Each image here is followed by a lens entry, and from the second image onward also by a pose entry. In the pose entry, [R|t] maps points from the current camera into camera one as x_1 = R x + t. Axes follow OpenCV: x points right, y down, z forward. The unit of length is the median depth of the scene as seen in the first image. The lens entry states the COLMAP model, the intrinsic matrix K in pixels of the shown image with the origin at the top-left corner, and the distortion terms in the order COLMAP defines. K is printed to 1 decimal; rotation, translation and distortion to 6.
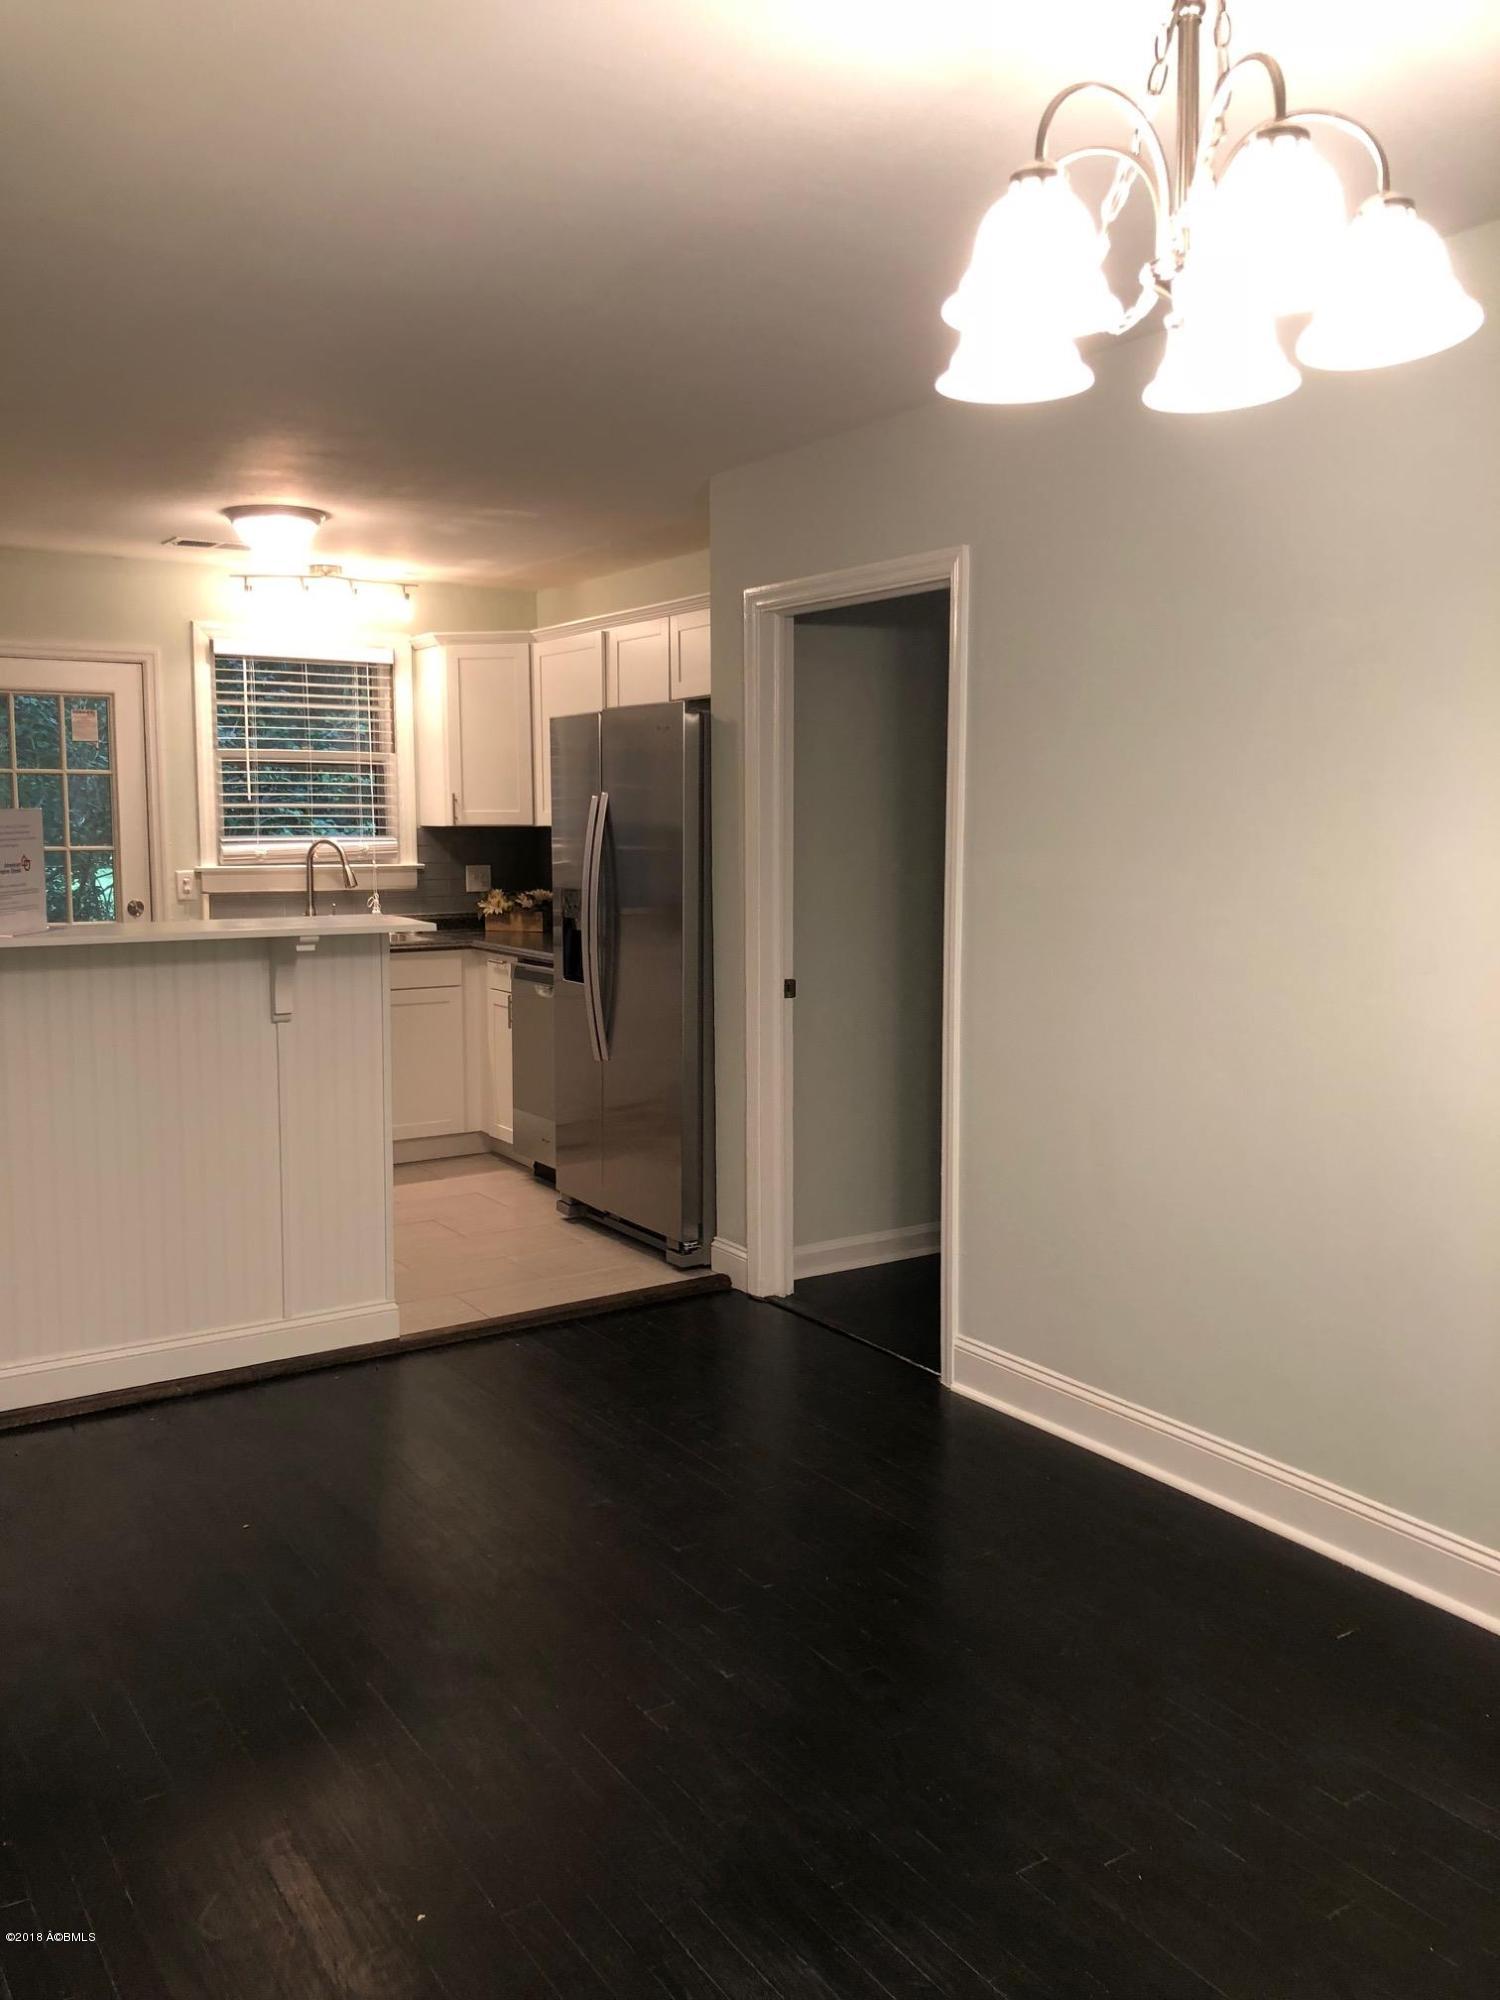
lens RADIAL K [[1617.7, 0, 767.1], [0, 1617.7, 1002.2], [0, 0, 1]] dist [0.008006, -0.007497]
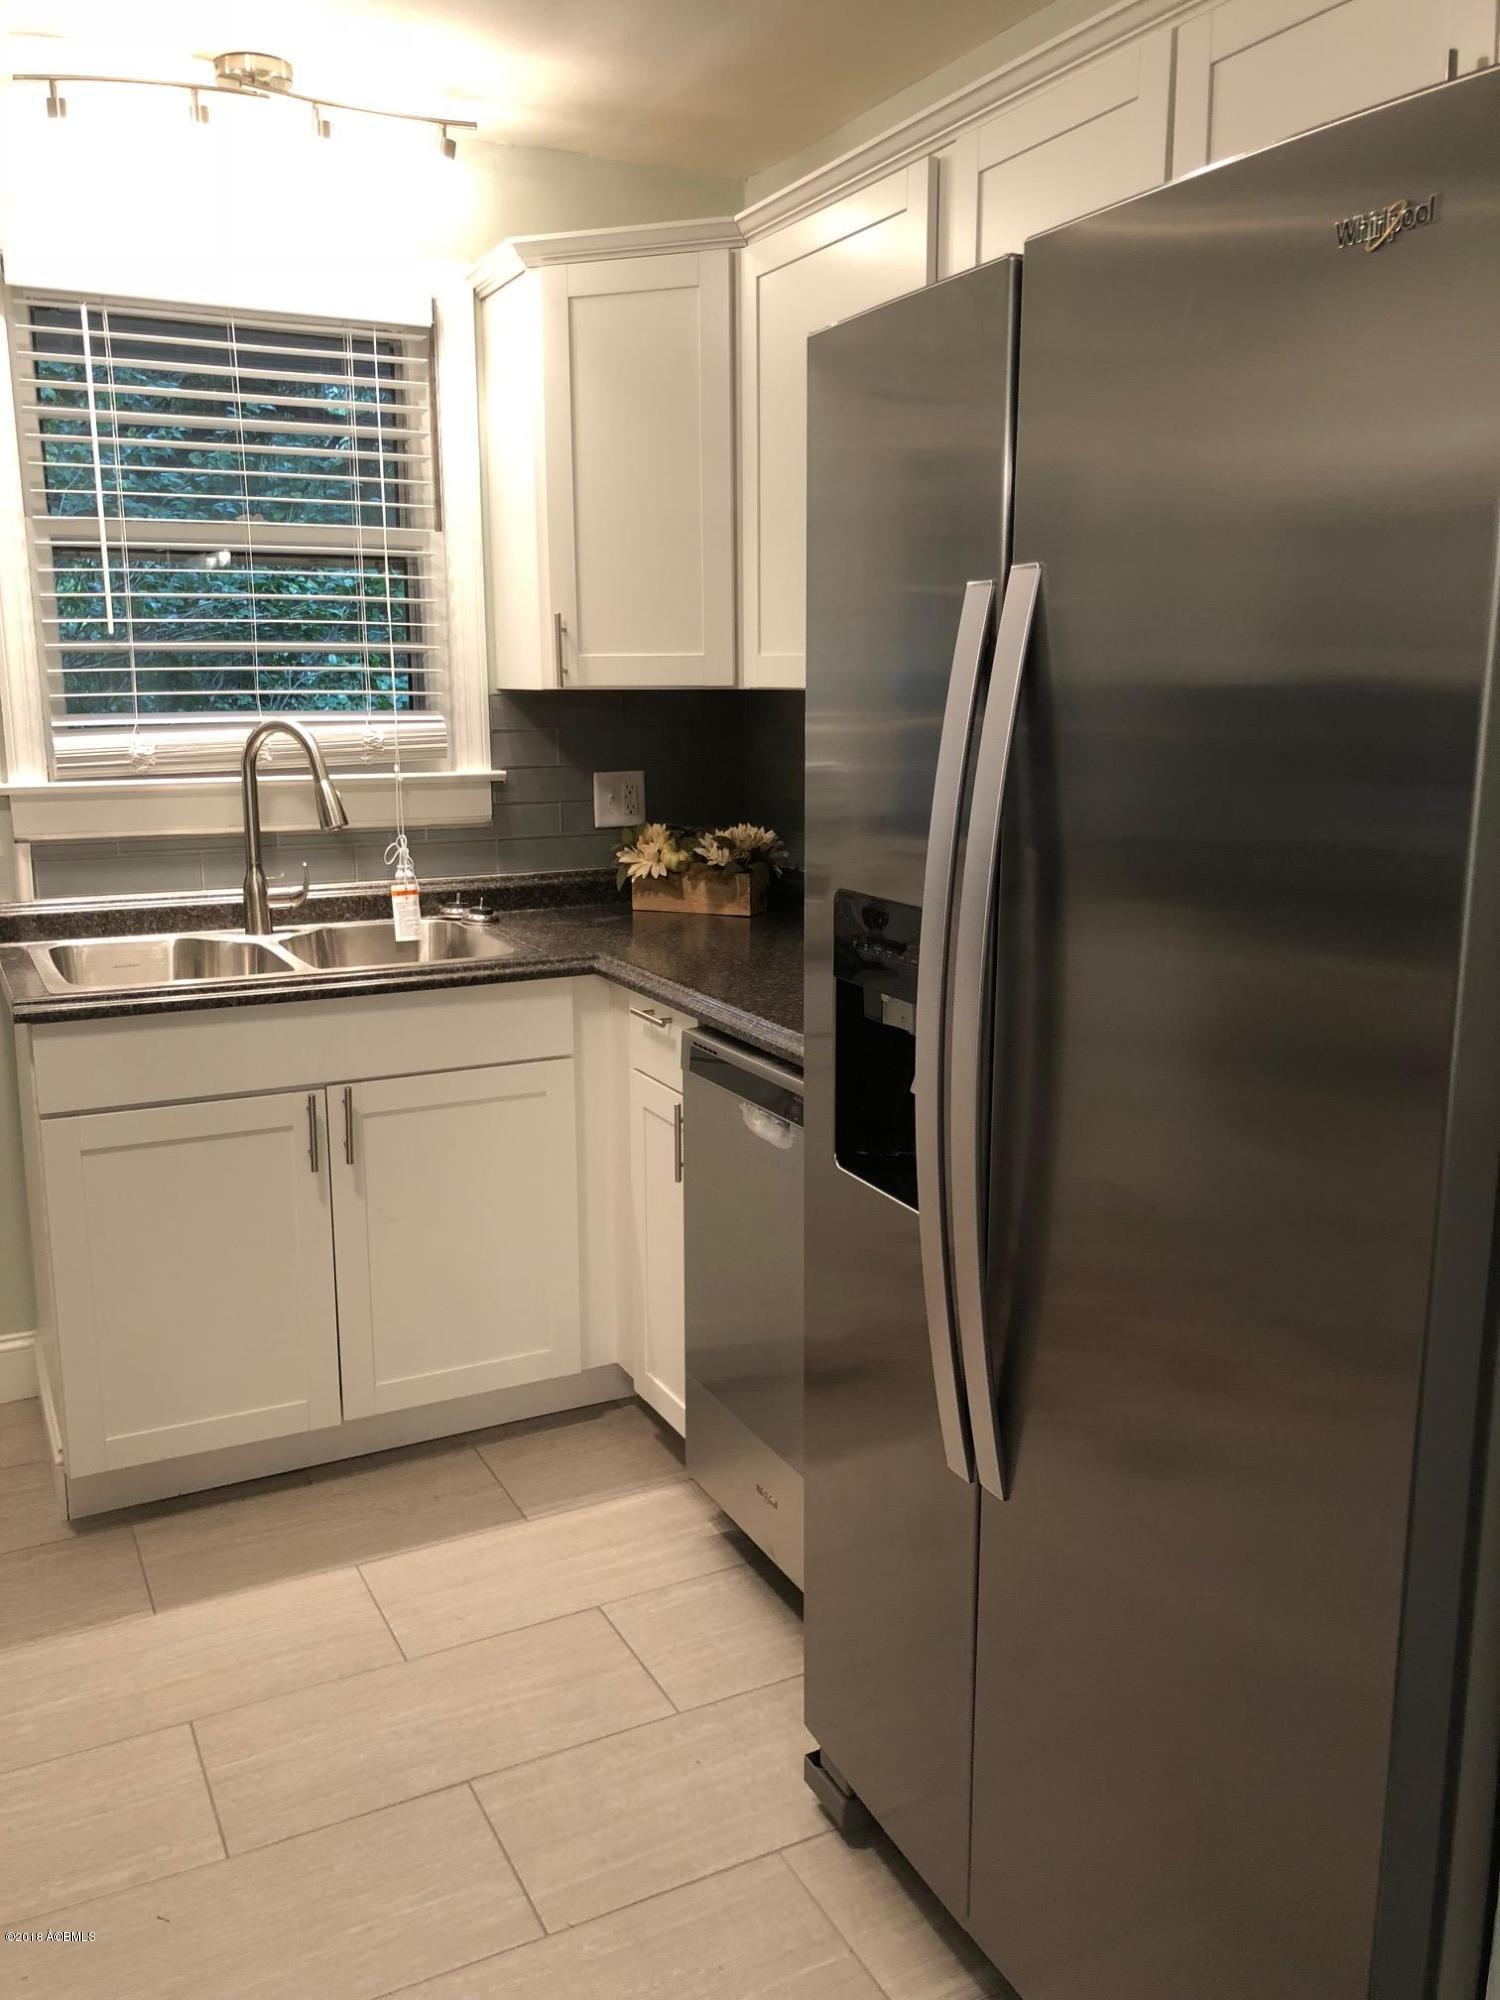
lens RADIAL K [[1617.7, 0, 735.0], [0, 1617.7, 1009.0], [0, 0, 1]] dist [0.008006, -0.007497]
pose [[0.991626, 0.021462, -0.127350, -0.086577], [-0.009735, 0.995711, 0.092001, -0.062592], [0.128778, -0.089991, 0.987582, 0.556094]]
